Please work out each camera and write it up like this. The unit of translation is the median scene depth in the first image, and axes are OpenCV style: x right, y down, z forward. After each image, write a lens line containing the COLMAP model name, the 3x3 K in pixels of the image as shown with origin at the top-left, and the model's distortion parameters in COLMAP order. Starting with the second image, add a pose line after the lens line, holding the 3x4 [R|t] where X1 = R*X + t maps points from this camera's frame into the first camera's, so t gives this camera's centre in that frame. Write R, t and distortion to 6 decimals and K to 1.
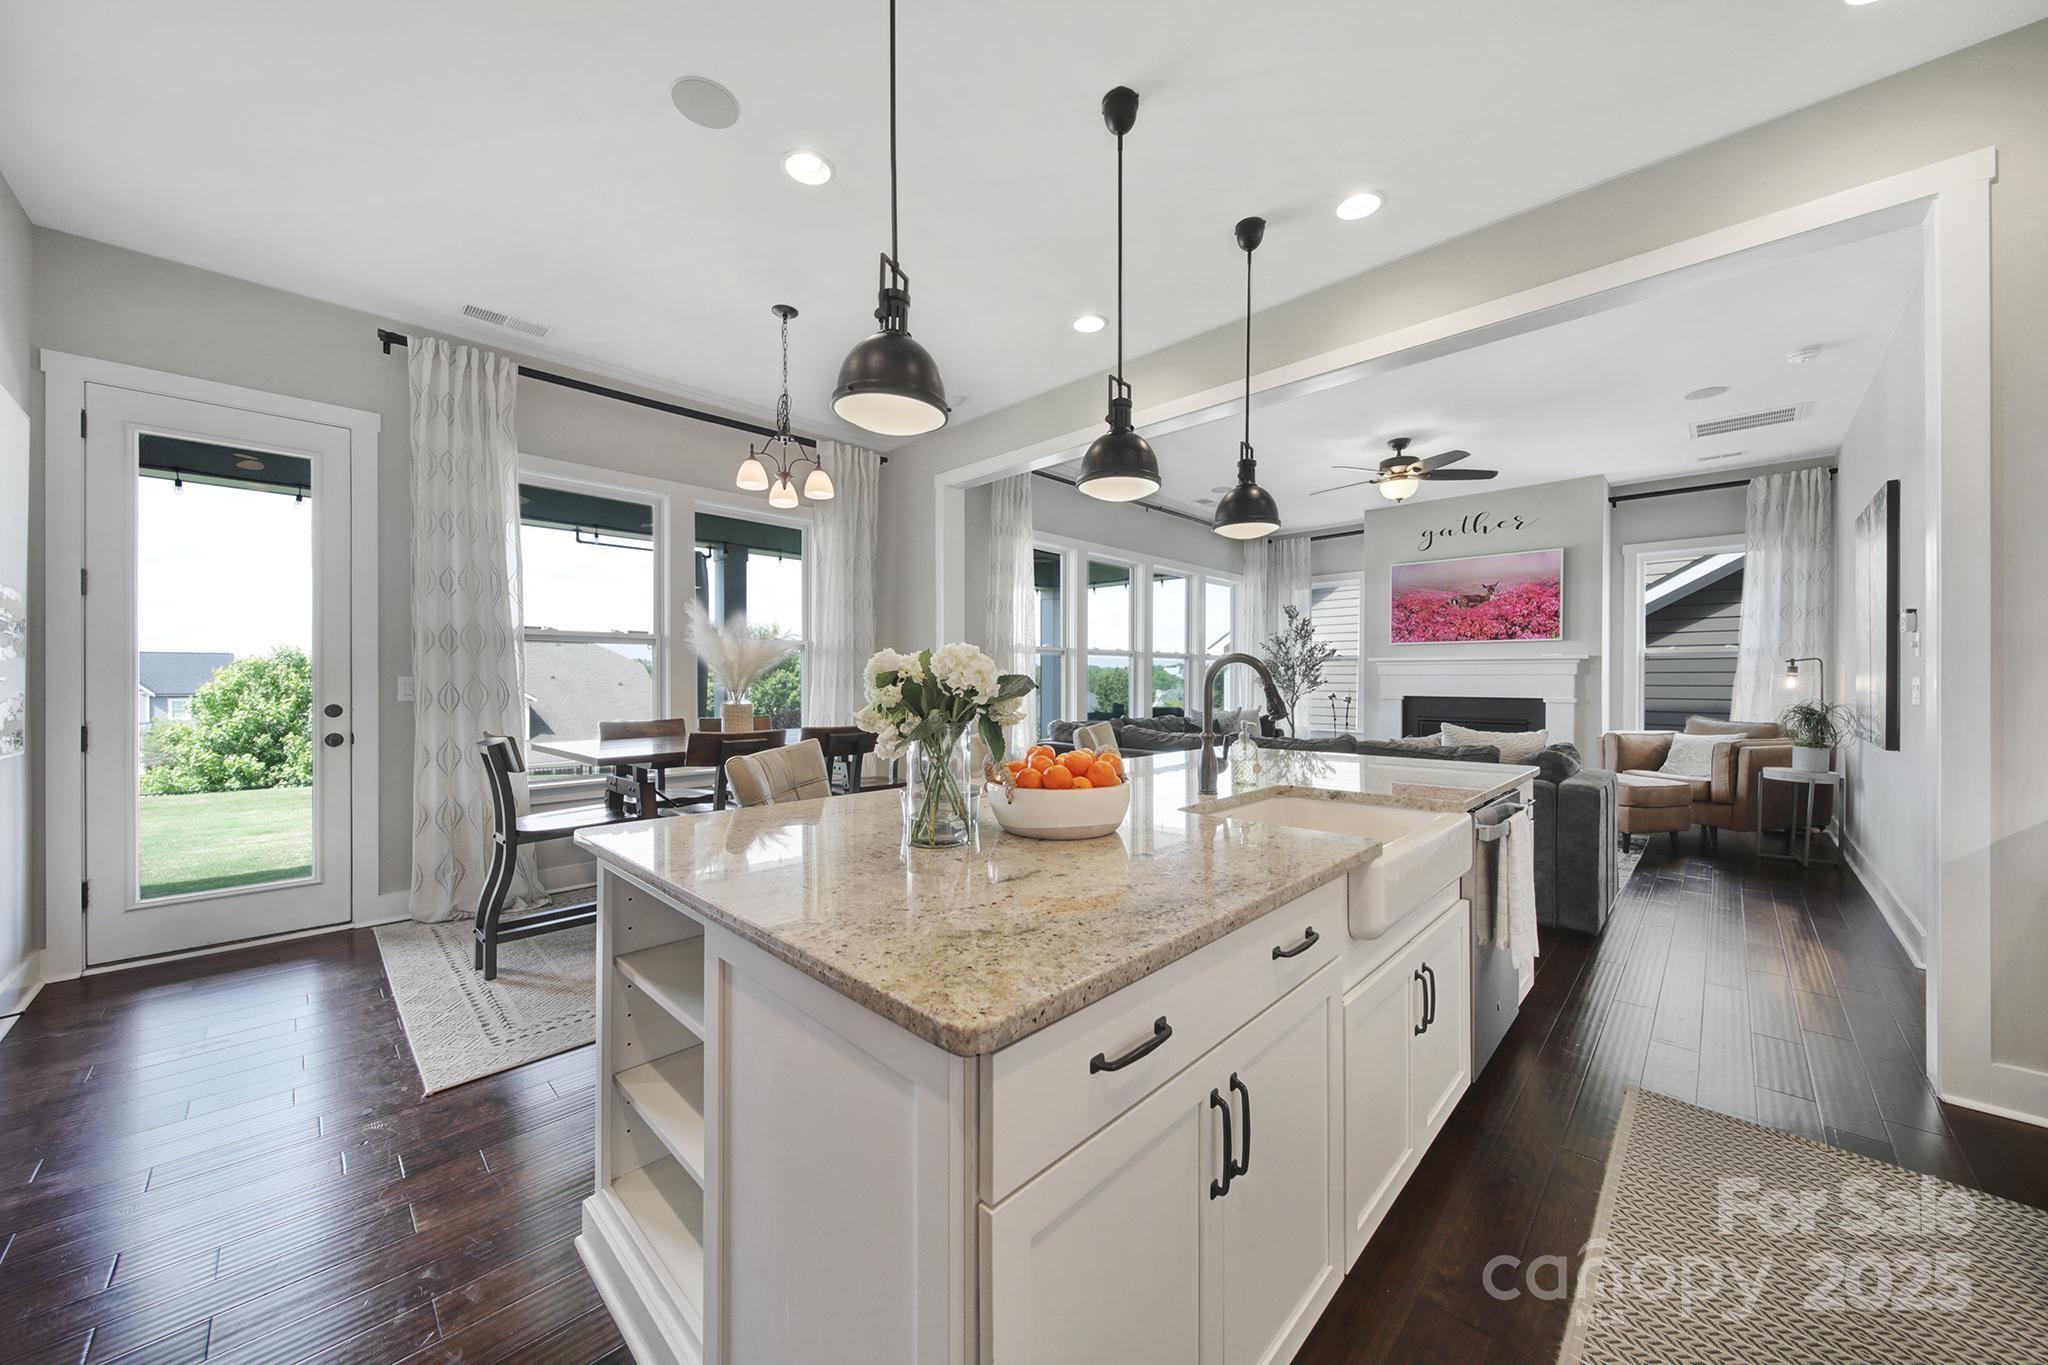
lens RADIAL K [[726.4, 0, 1015.6], [0, 726.4, 685.0], [0, 0, 1]] dist [-0.001928, -0.000452]
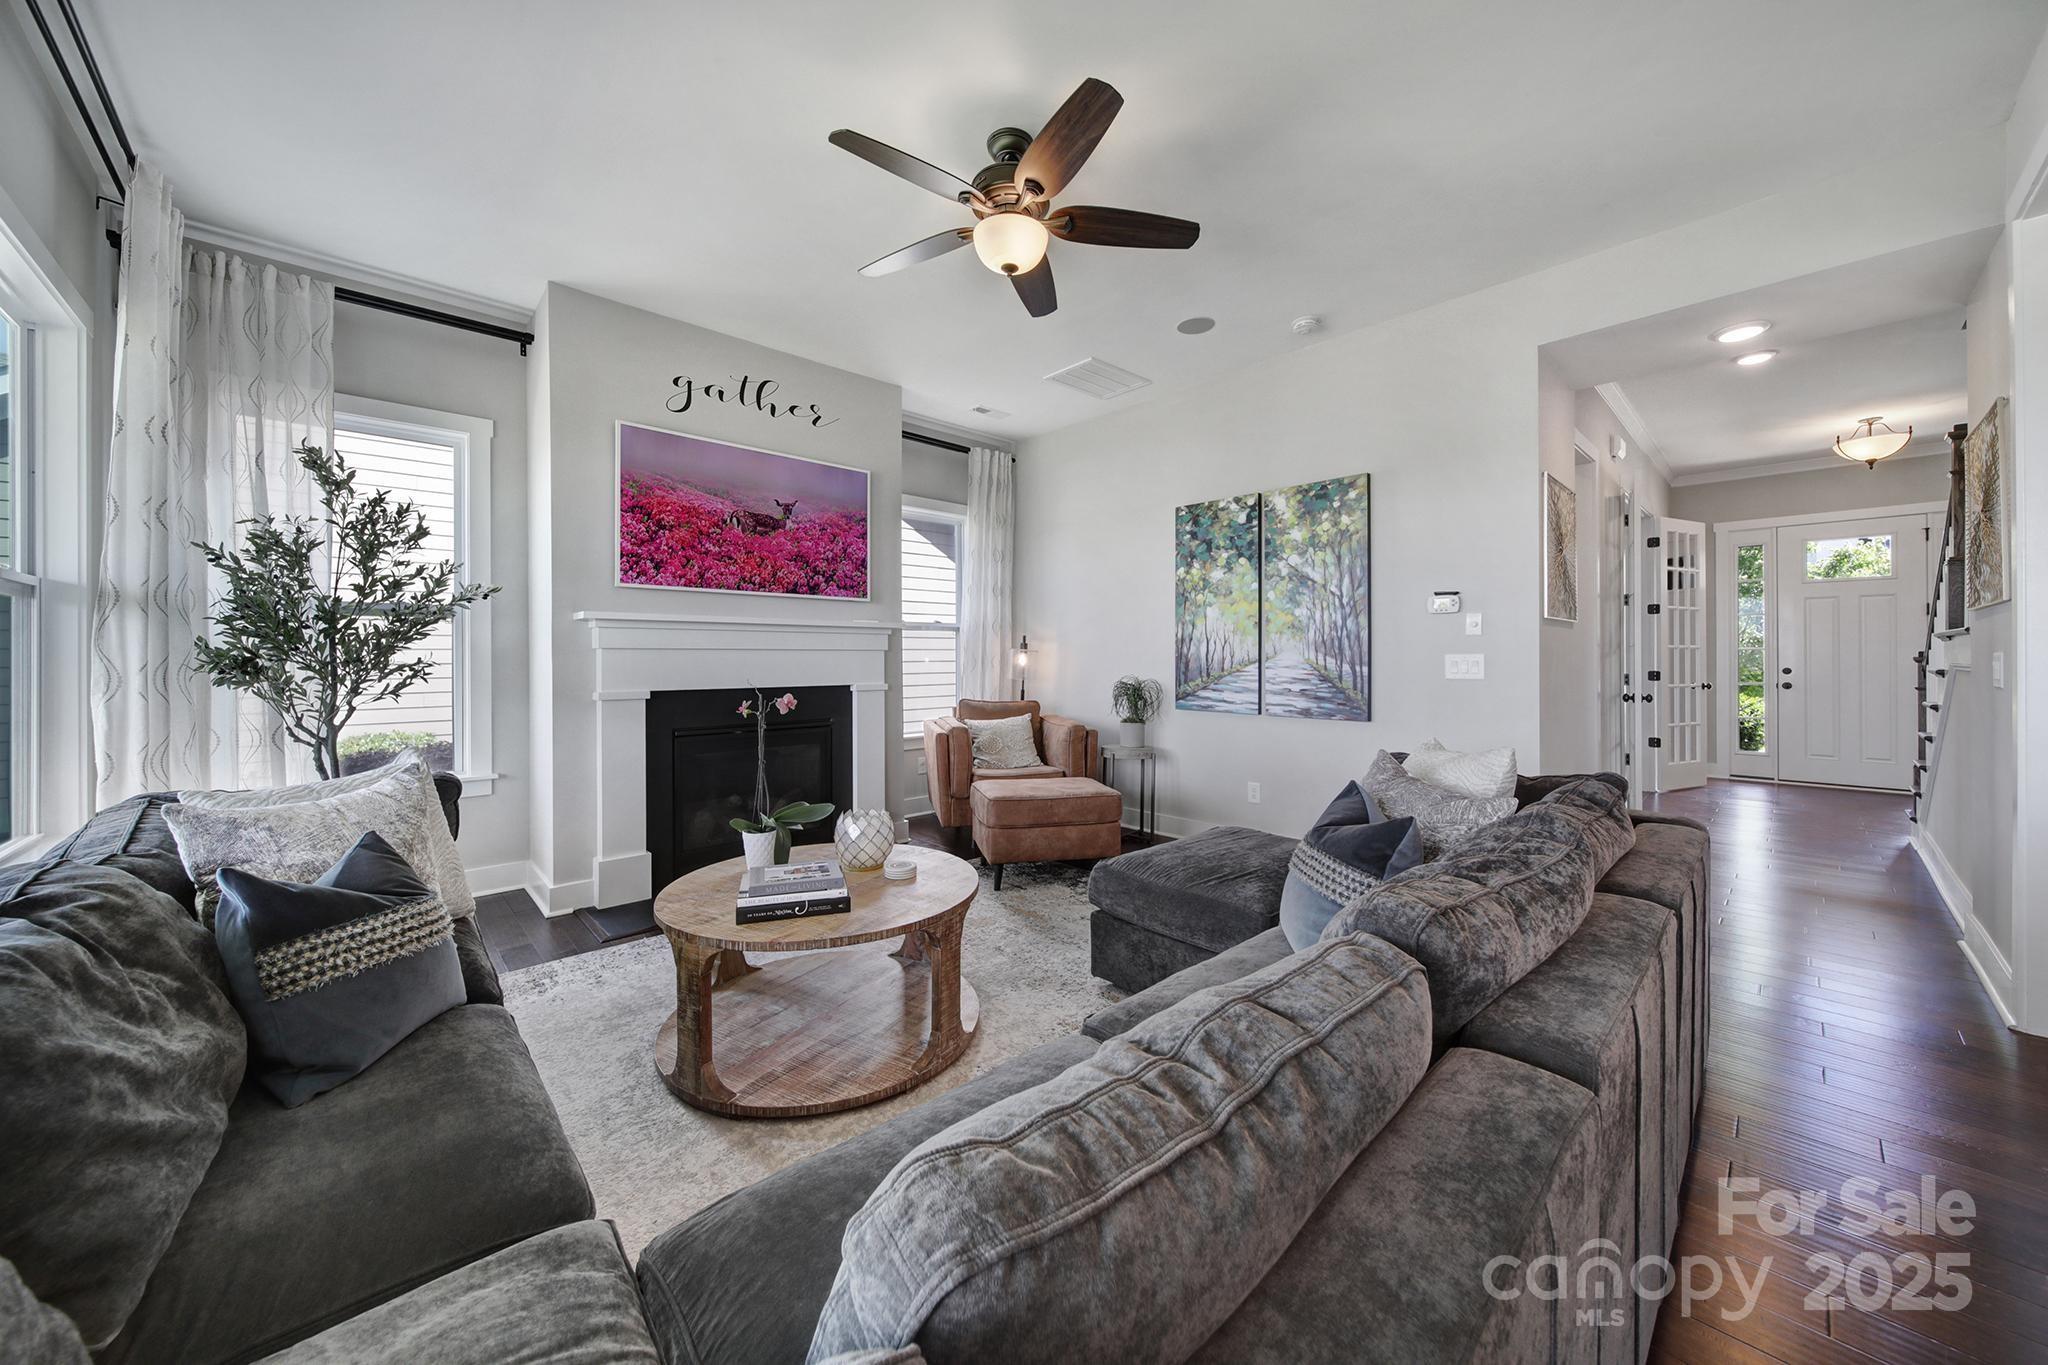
lens RADIAL K [[726.4, 0, 1030.0], [0, 726.4, 657.4], [0, 0, 1]] dist [-0.001928, -0.000452]
pose [[0.039755, -0.008003, 0.999177, 0.053716], [0.008018, 0.999938, 0.007690, -0.011894], [-0.999177, 0.007706, 0.039817, 0.827669]]
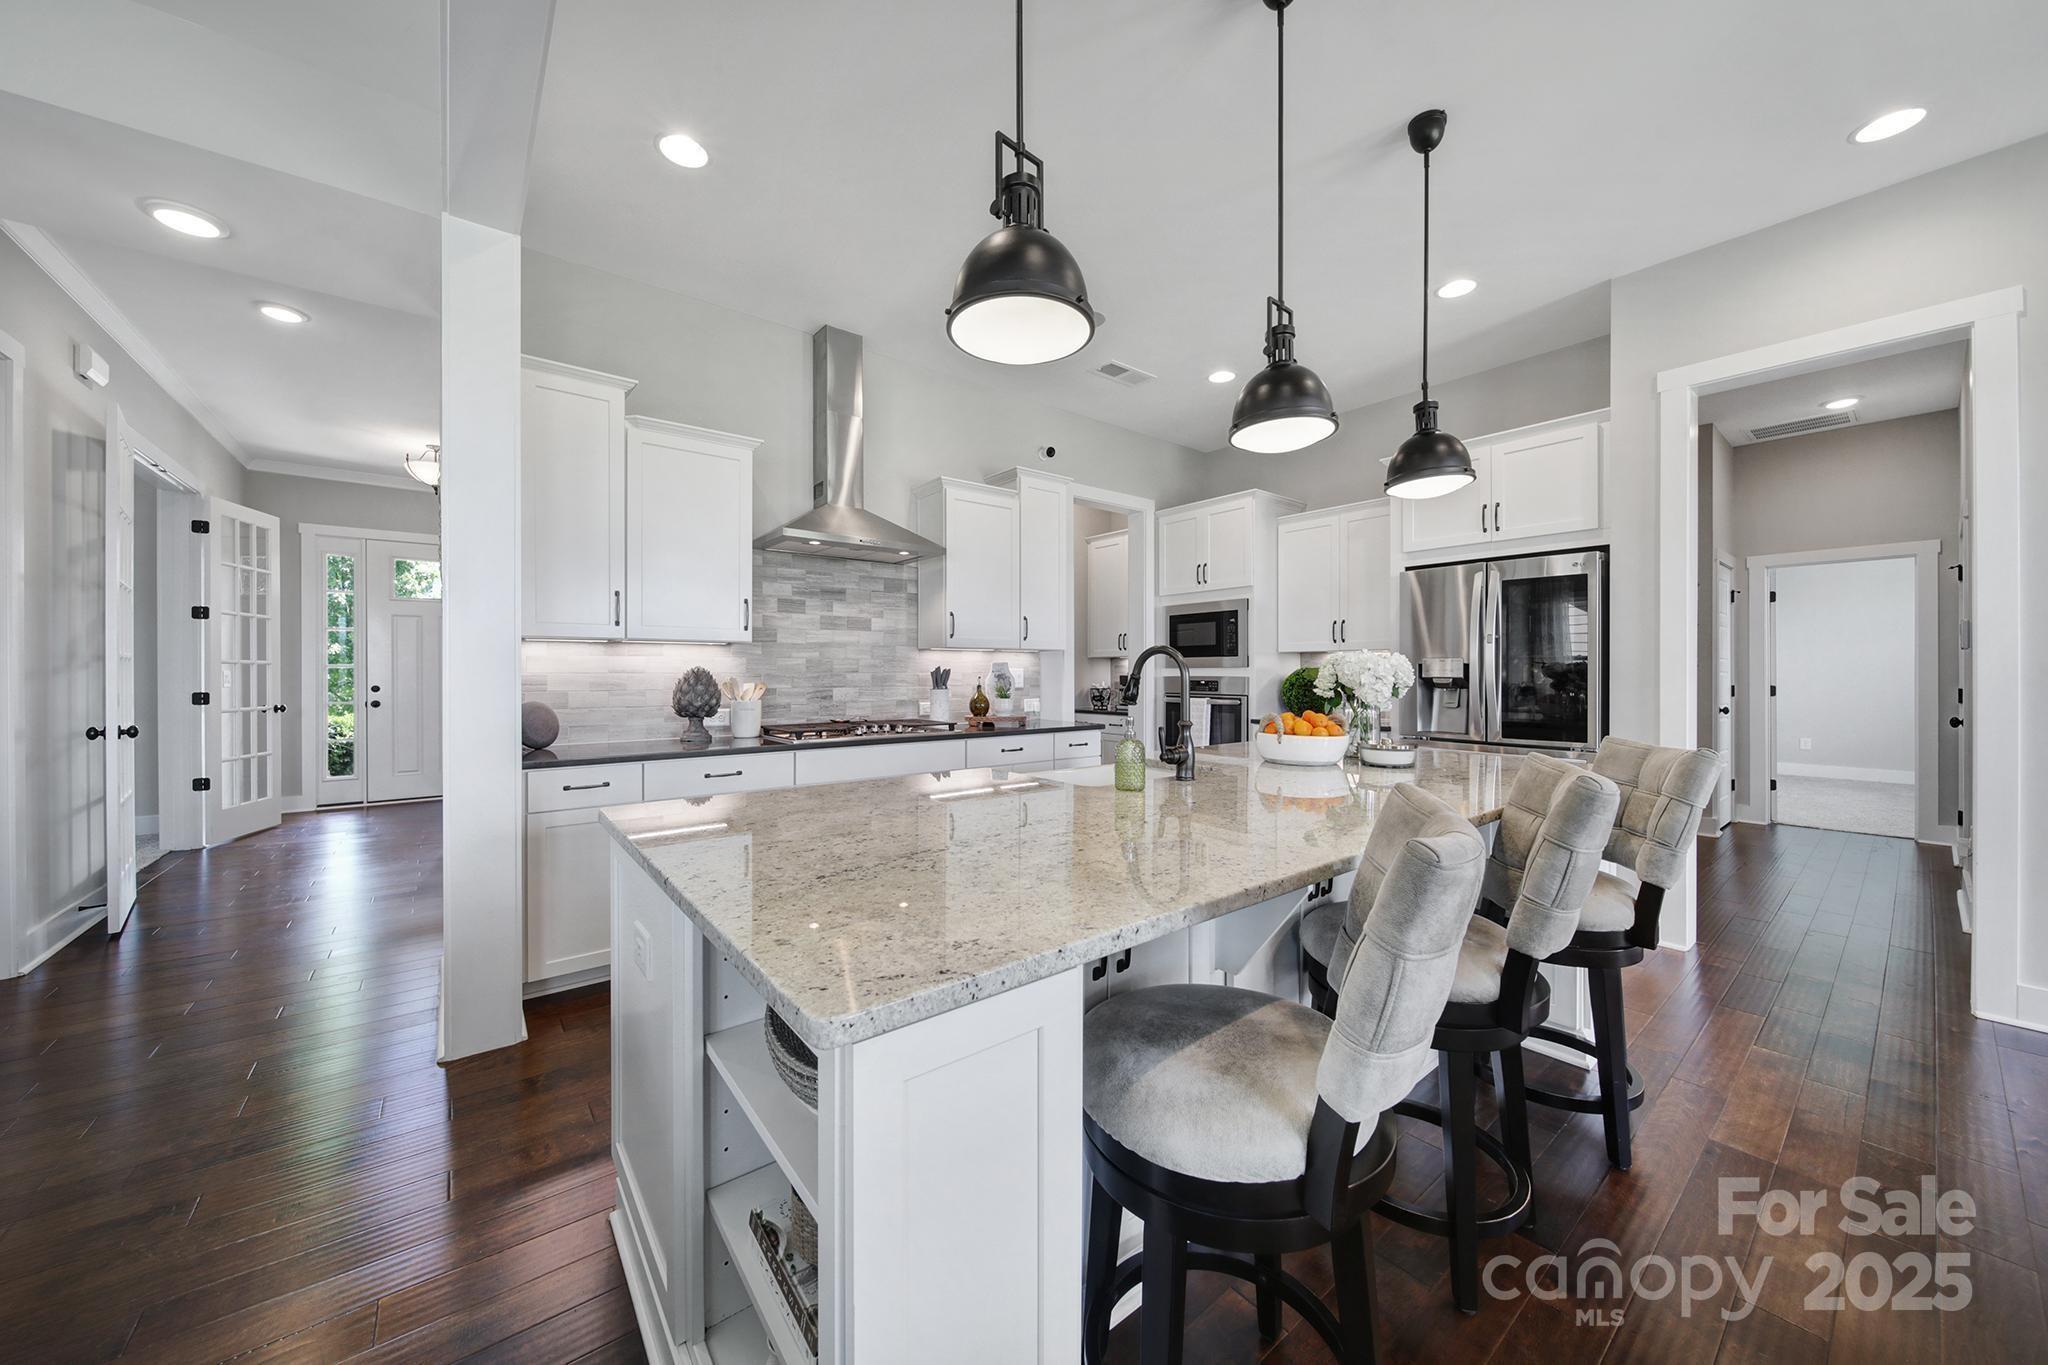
lens RADIAL K [[726.4, 0, 1029.5], [0, 726.4, 672.9], [0, 0, 1]] dist [-0.001928, -0.000452]
pose [[-0.993282, -0.003932, 0.115653, 0.119010], [-0.003119, 0.999969, 0.007207, -0.007490], [-0.115678, 0.006798, -0.993264, 0.665517]]
